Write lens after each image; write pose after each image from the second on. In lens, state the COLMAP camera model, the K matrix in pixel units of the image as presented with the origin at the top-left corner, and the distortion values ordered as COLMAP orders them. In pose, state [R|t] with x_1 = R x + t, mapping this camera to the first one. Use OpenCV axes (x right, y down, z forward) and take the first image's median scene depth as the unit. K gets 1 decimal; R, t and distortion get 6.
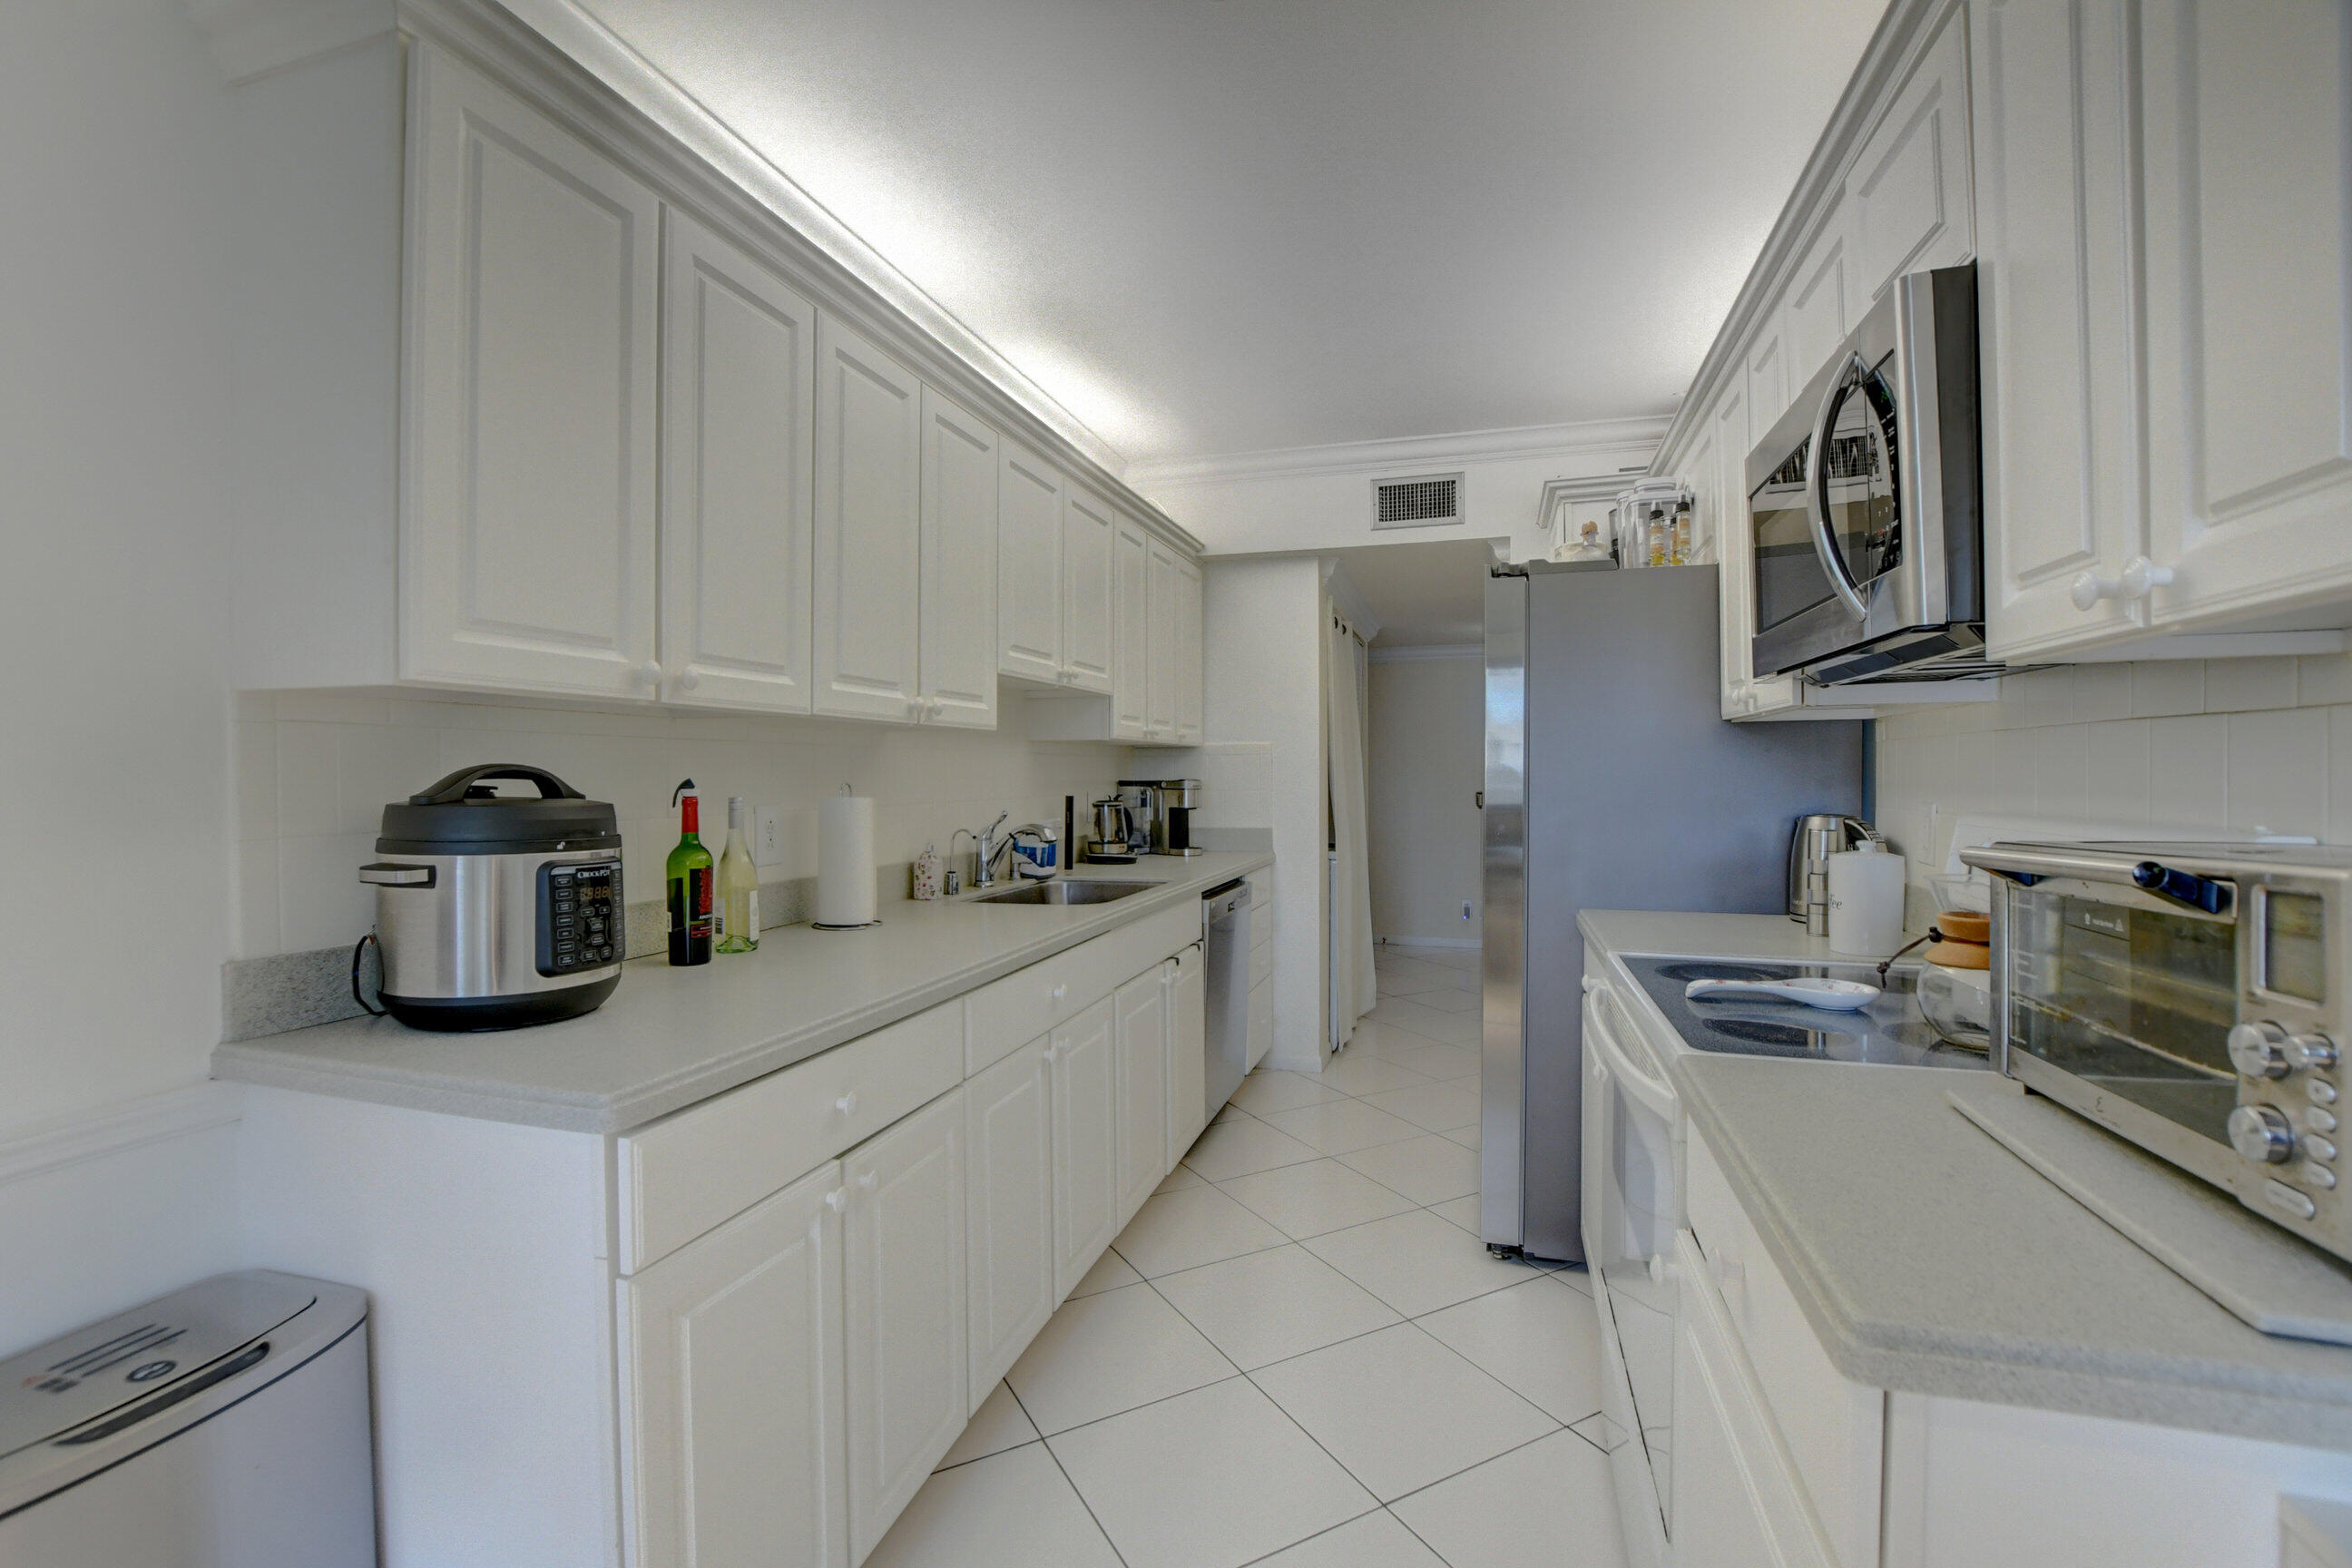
lens RADIAL K [[1045.4, 0, 1151.8], [0, 1045.4, 776.9], [0, 0, 1]] dist [-0.032180, 0.003497]
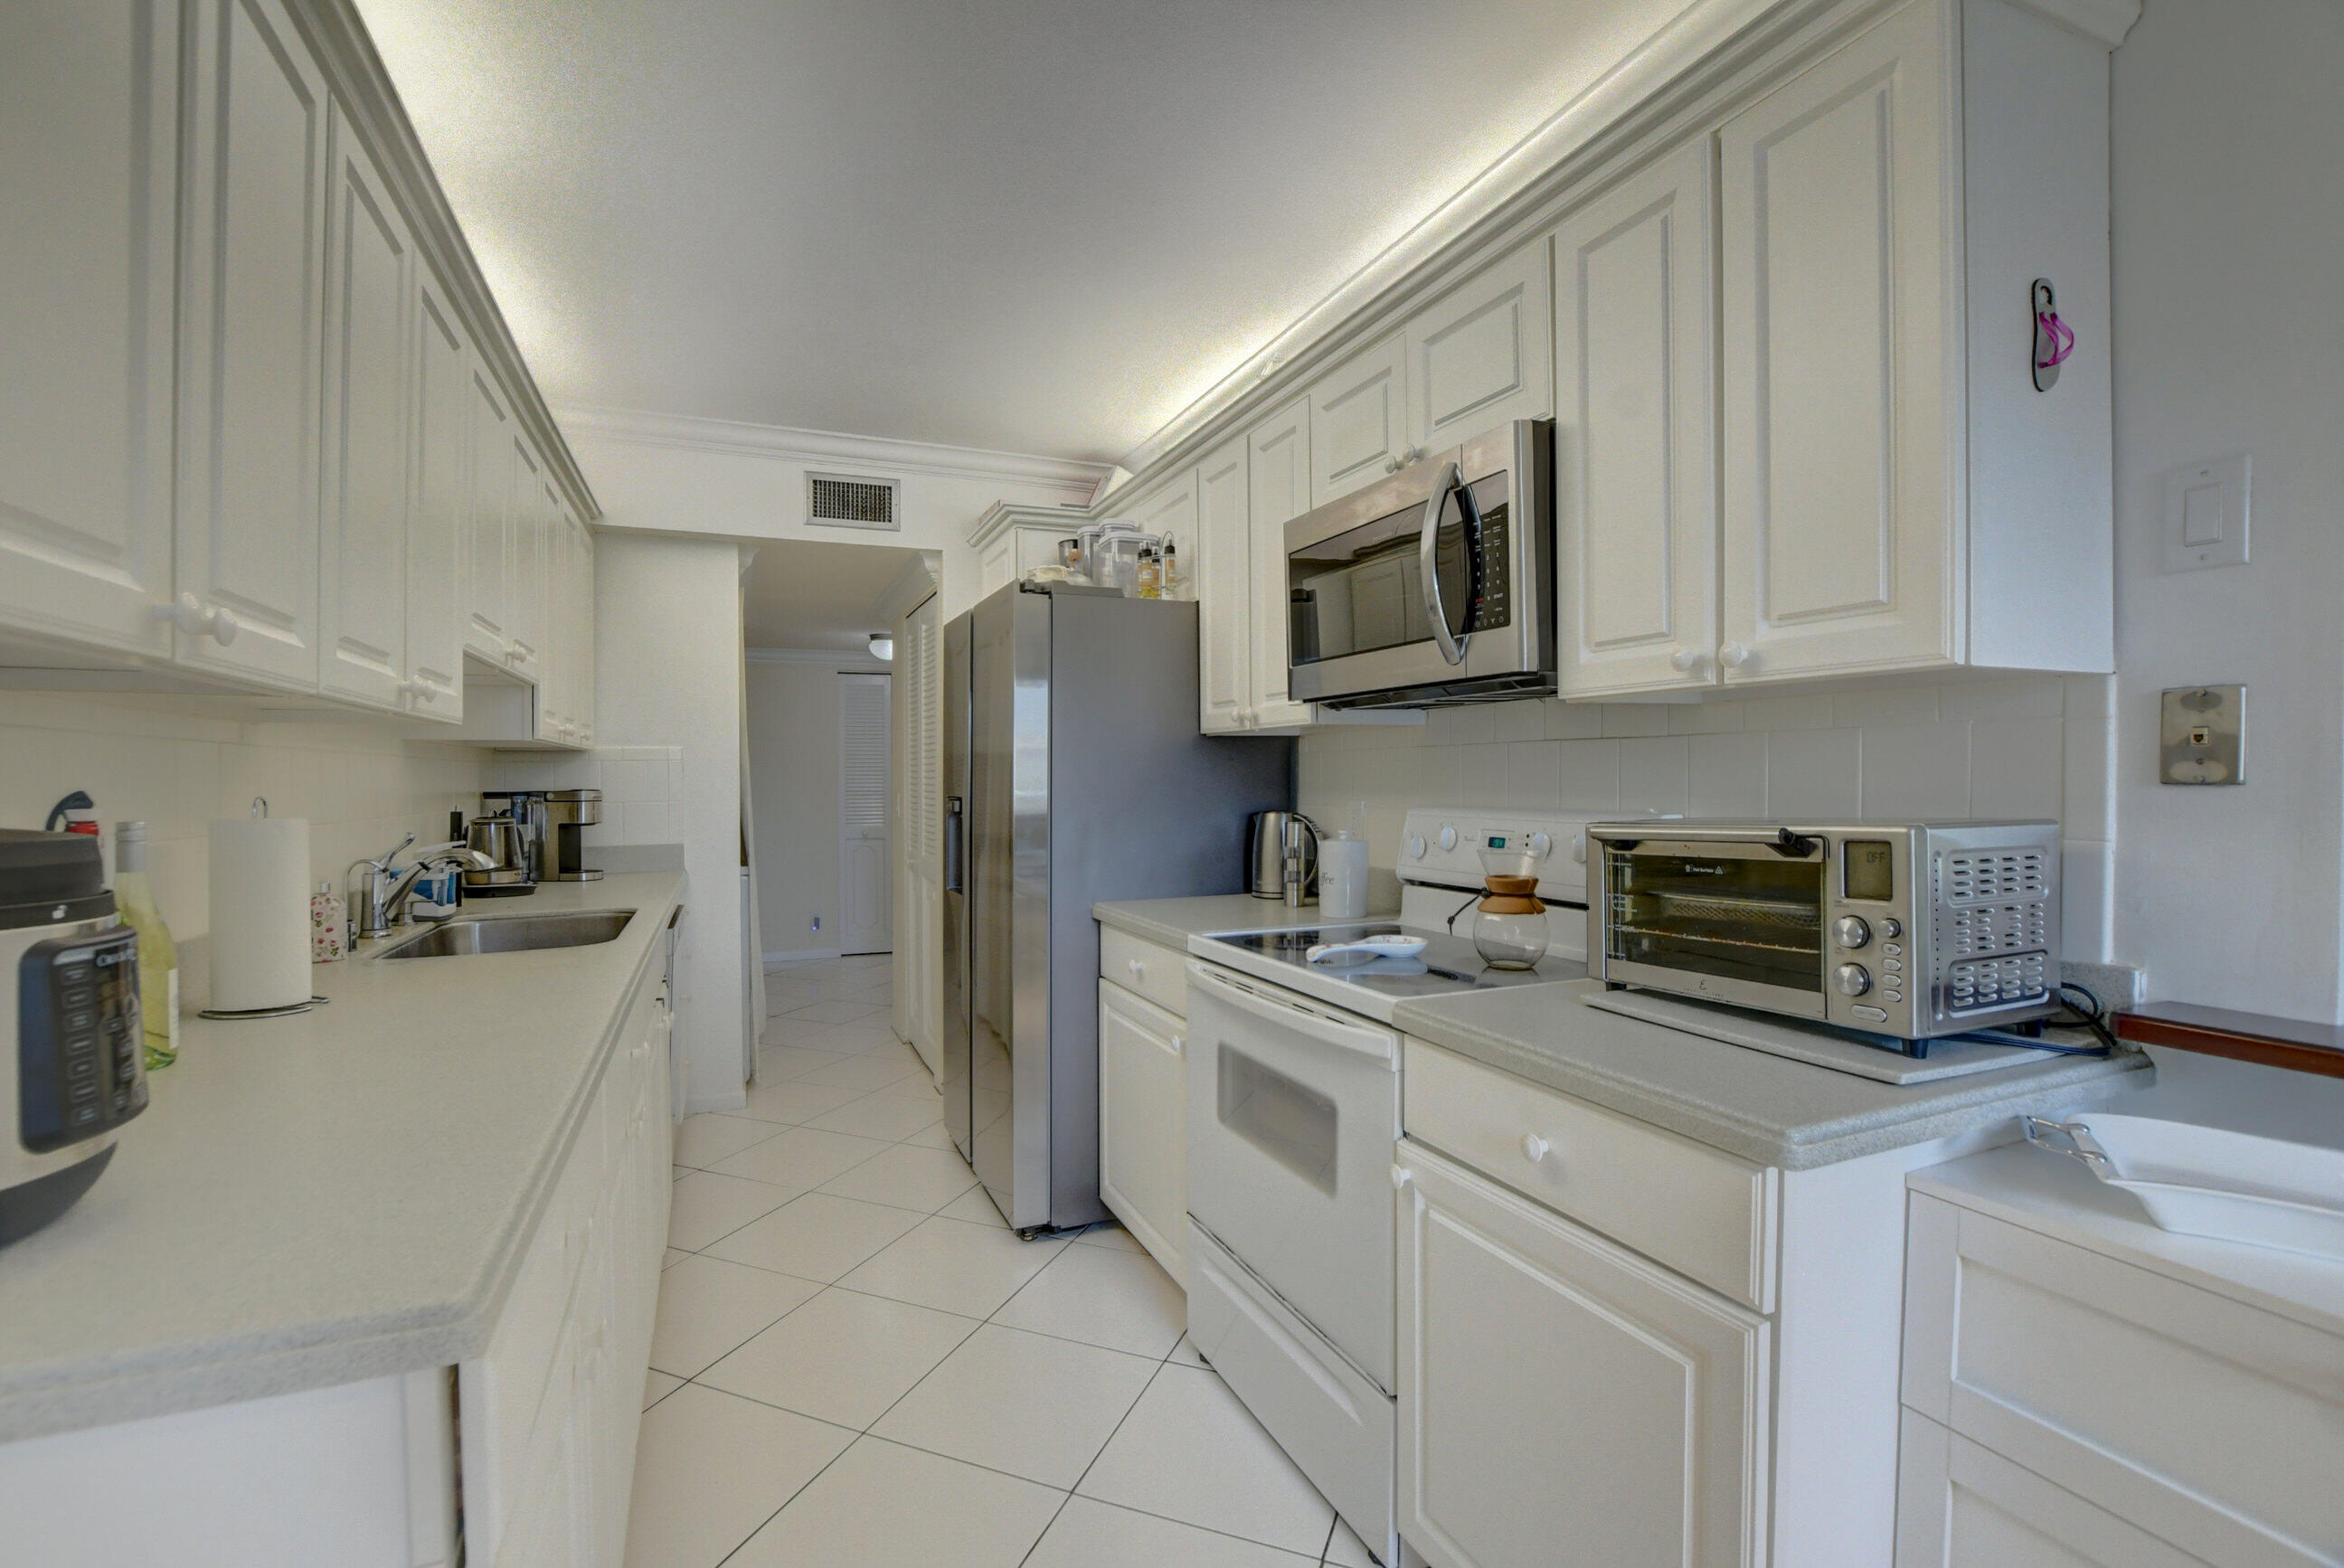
lens RADIAL K [[1050.1, 0, 1161.9], [0, 1050.1, 787.9], [0, 0, 1]] dist [-0.026569, -0.000221]
pose [[0.756949, -0.008496, 0.653419, -0.217361], [0.007110, 0.999963, 0.004765, 0.000706], [-0.653435, 0.001039, 0.756982, 0.091671]]
